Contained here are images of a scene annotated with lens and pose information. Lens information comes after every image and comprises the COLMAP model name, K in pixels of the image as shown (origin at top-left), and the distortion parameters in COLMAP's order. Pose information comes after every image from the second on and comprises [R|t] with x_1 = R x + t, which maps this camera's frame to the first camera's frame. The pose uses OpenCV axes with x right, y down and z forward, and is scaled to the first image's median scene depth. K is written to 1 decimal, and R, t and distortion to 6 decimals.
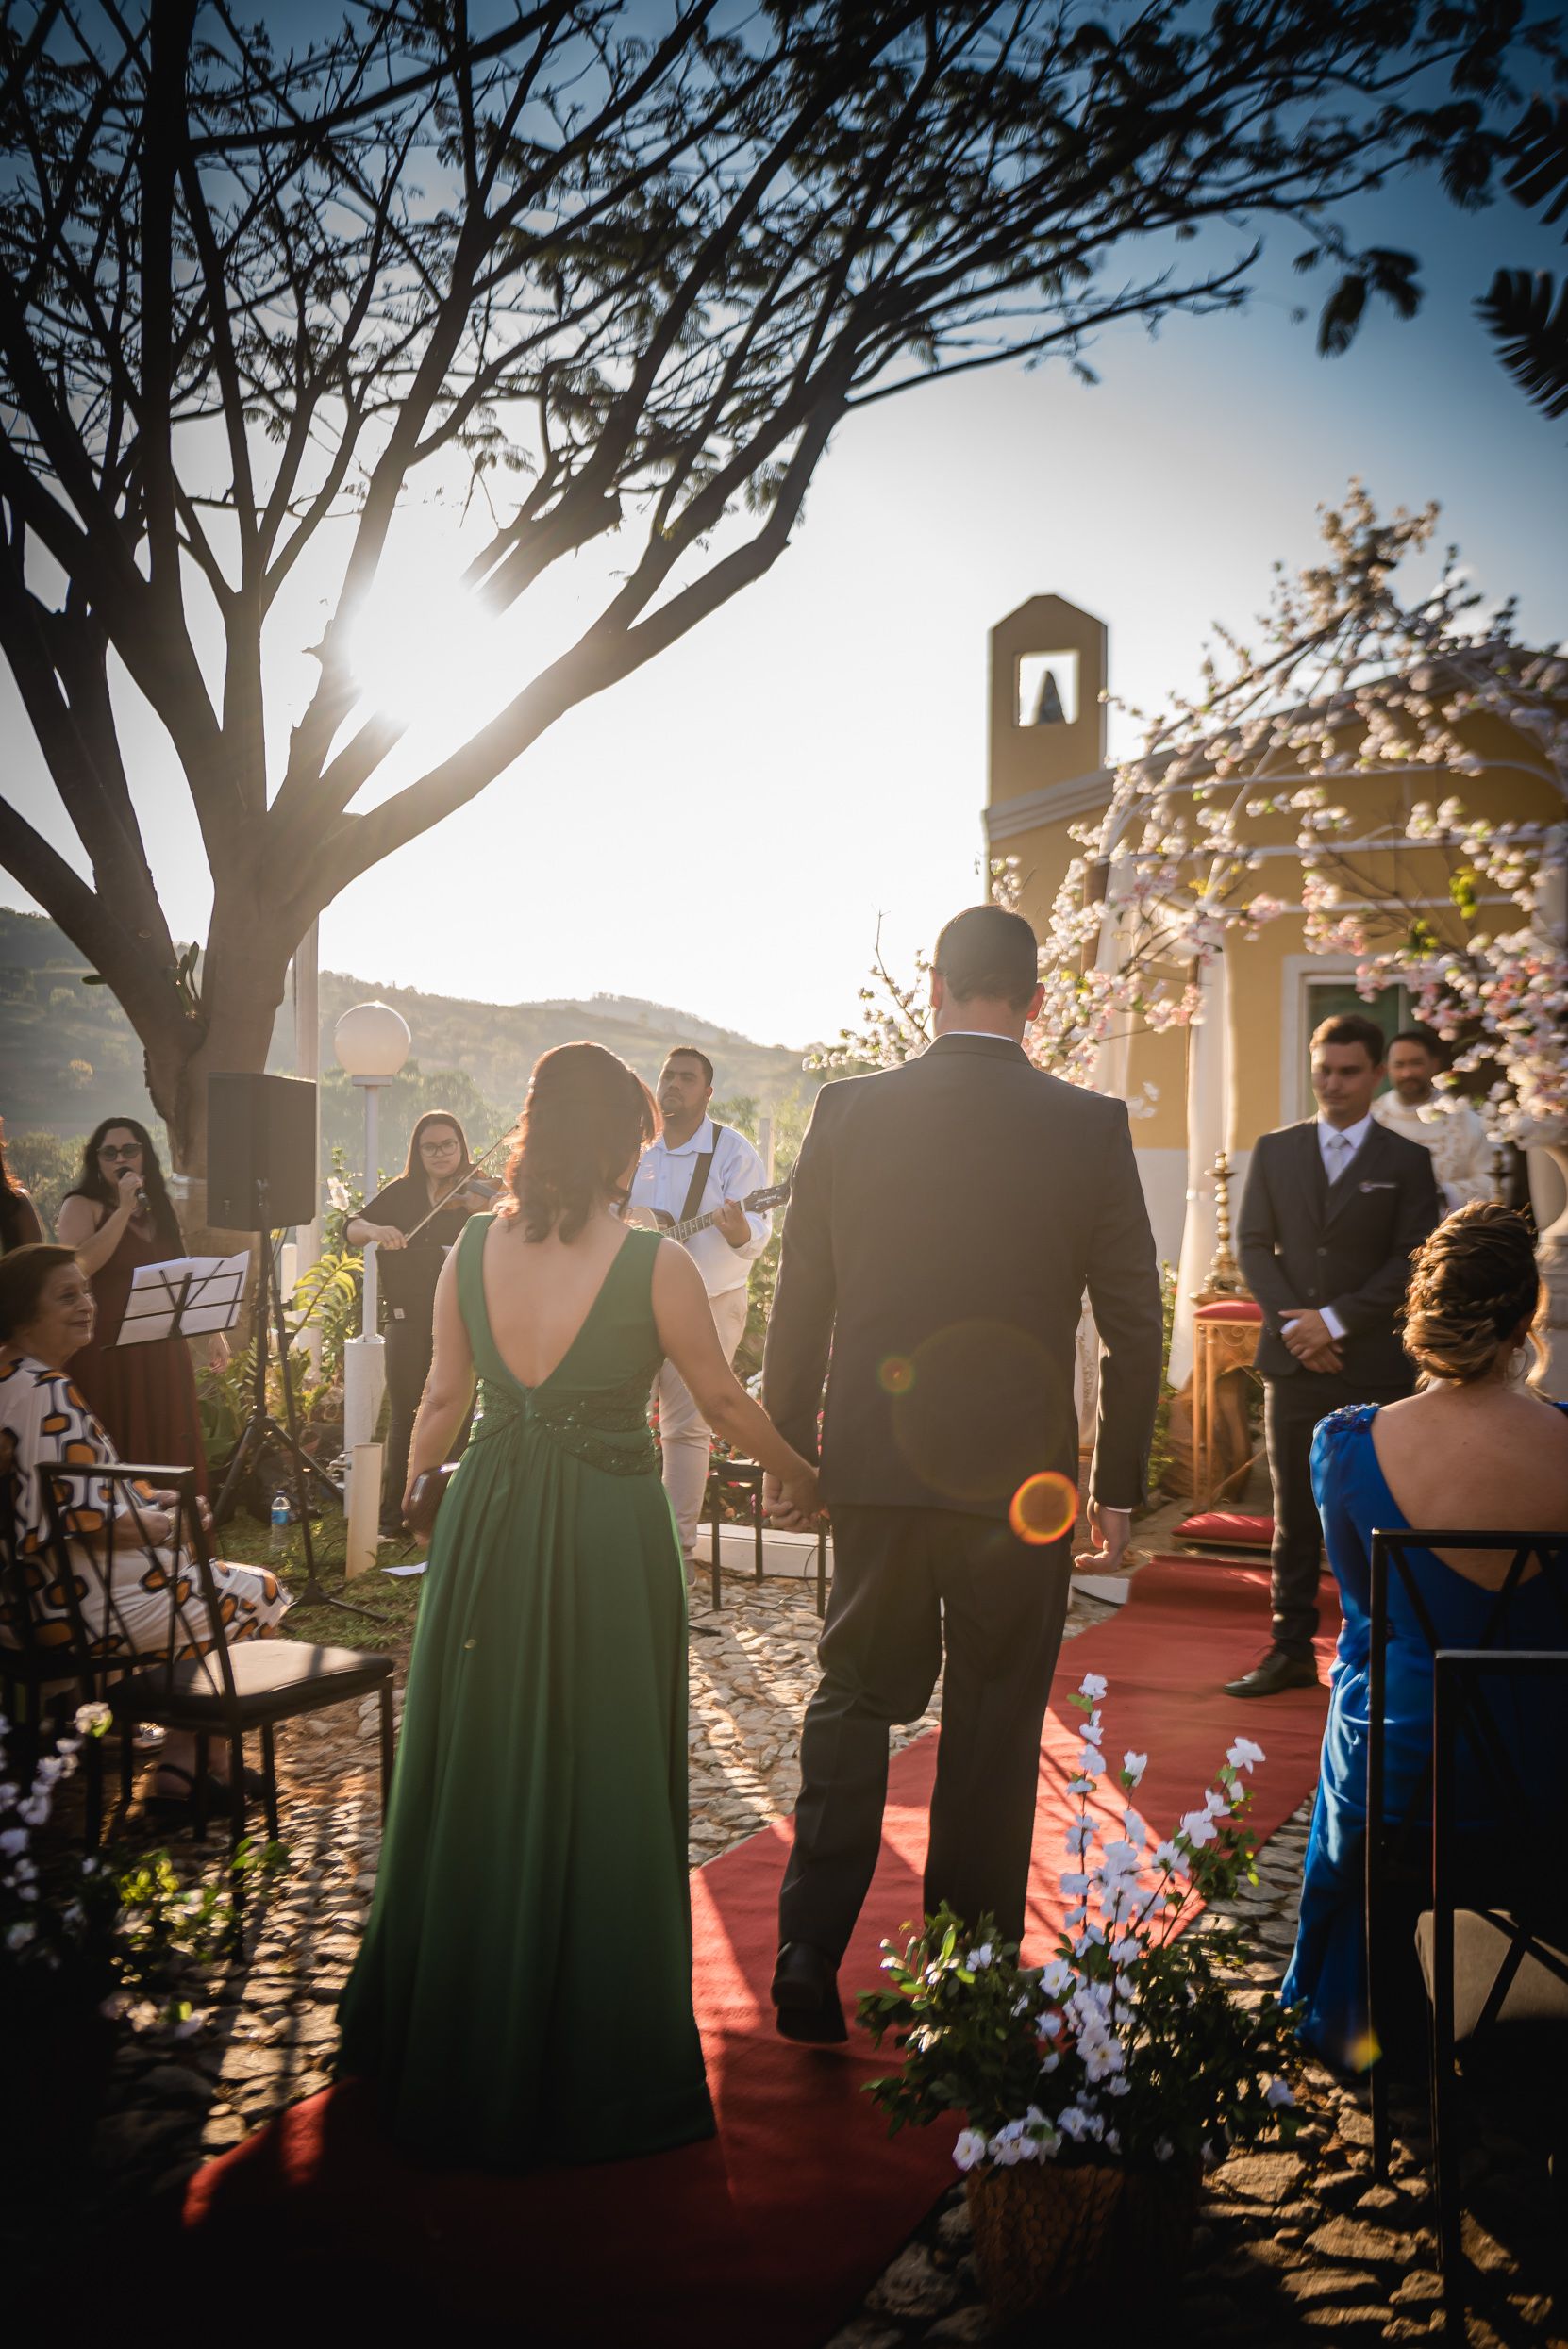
lens RADIAL K [[2197.4, 0, 800.7], [0, 2197.4, 1158.0], [0, 0, 1]] dist [0.011668, 0.000000]
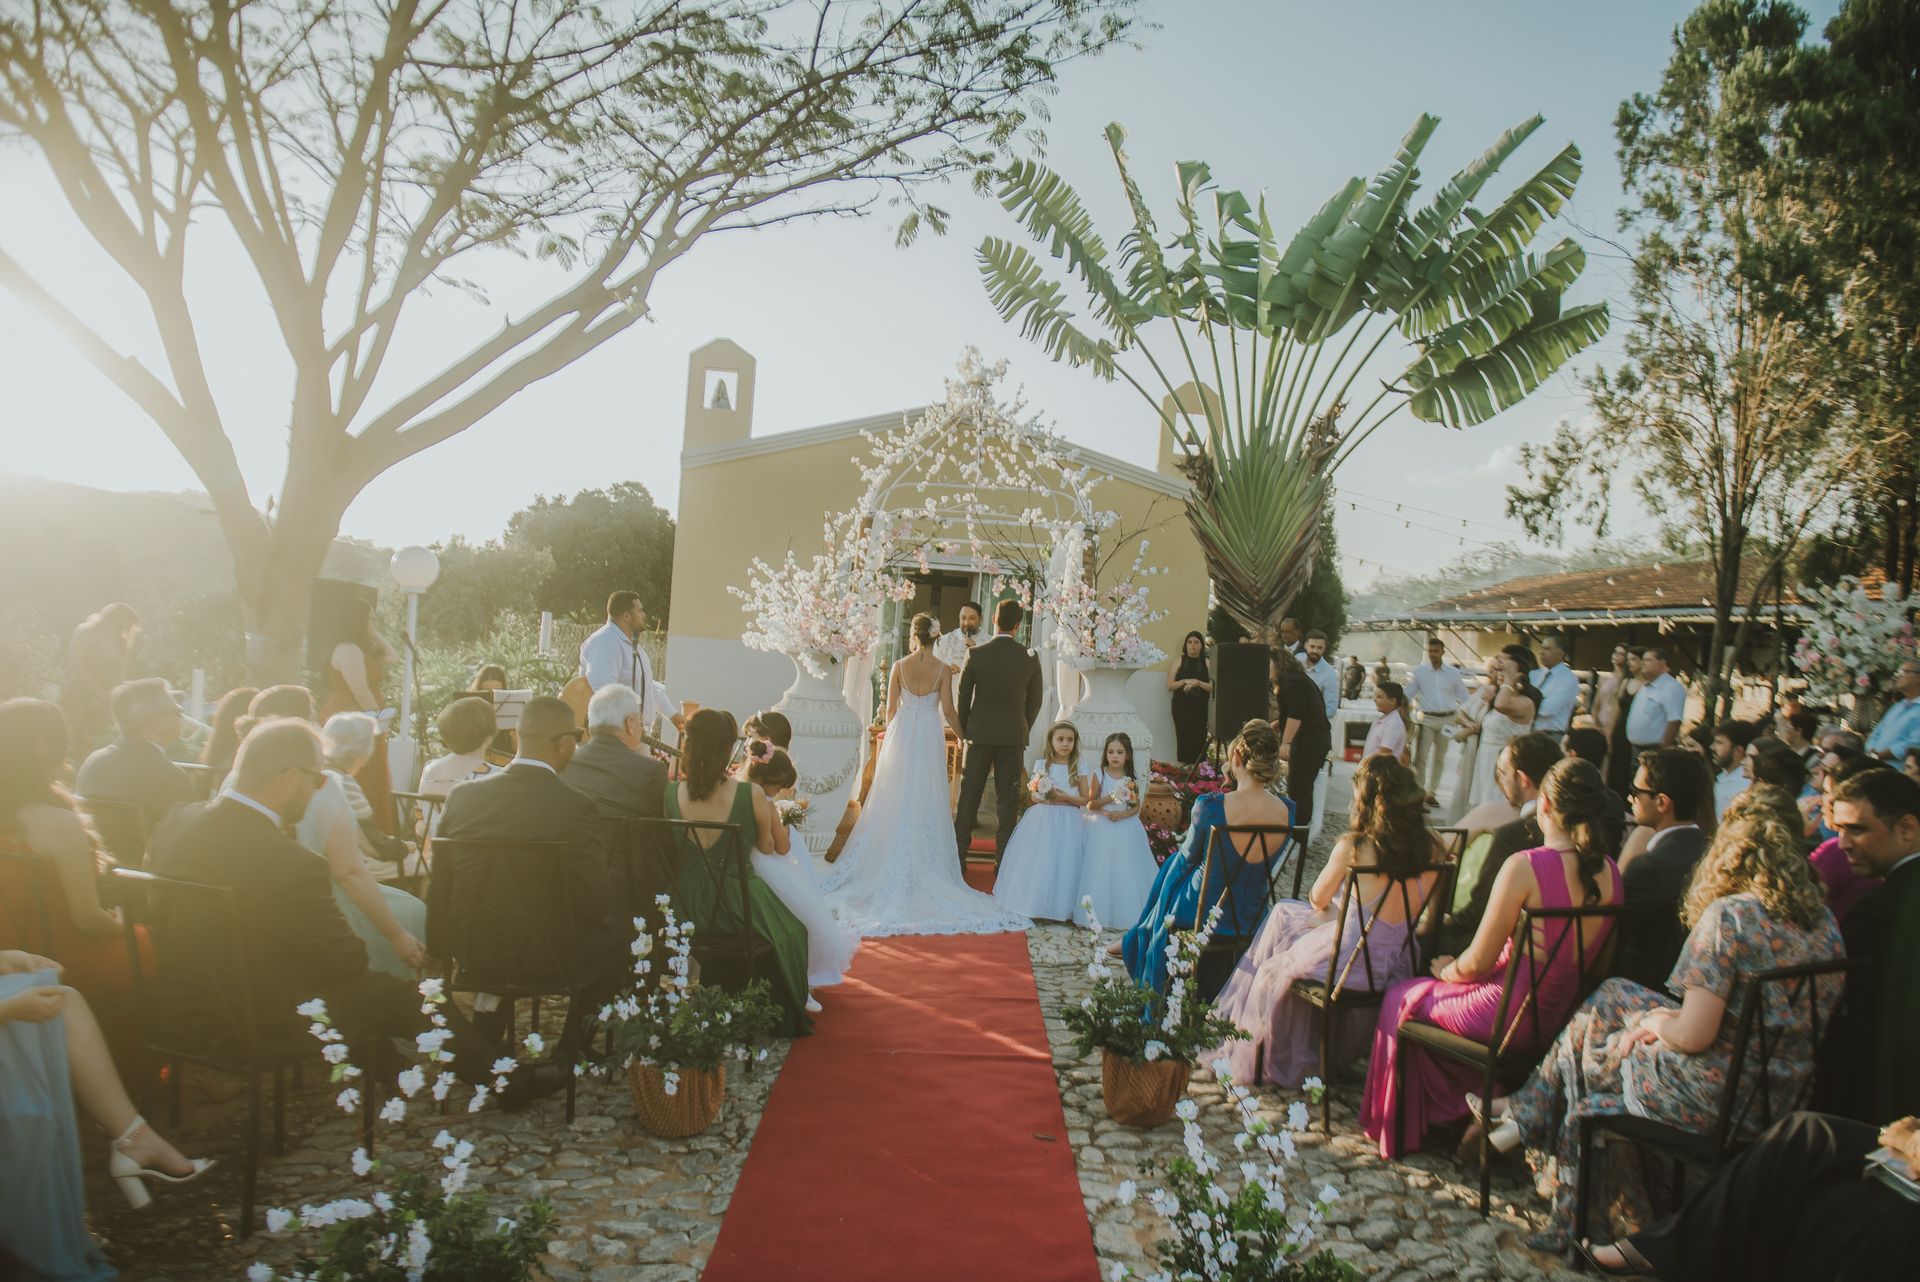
lens RADIAL K [[1307.7, 0, 969.9], [0, 1307.7, 651.9], [0, 0, 1]] dist [-0.041850, -0.007579]
pose [[0.893632, 0.047709, 0.446258, -0.313806], [-0.055374, 0.998457, 0.004143, -0.019206], [-0.445371, -0.028413, 0.894895, -0.128950]]
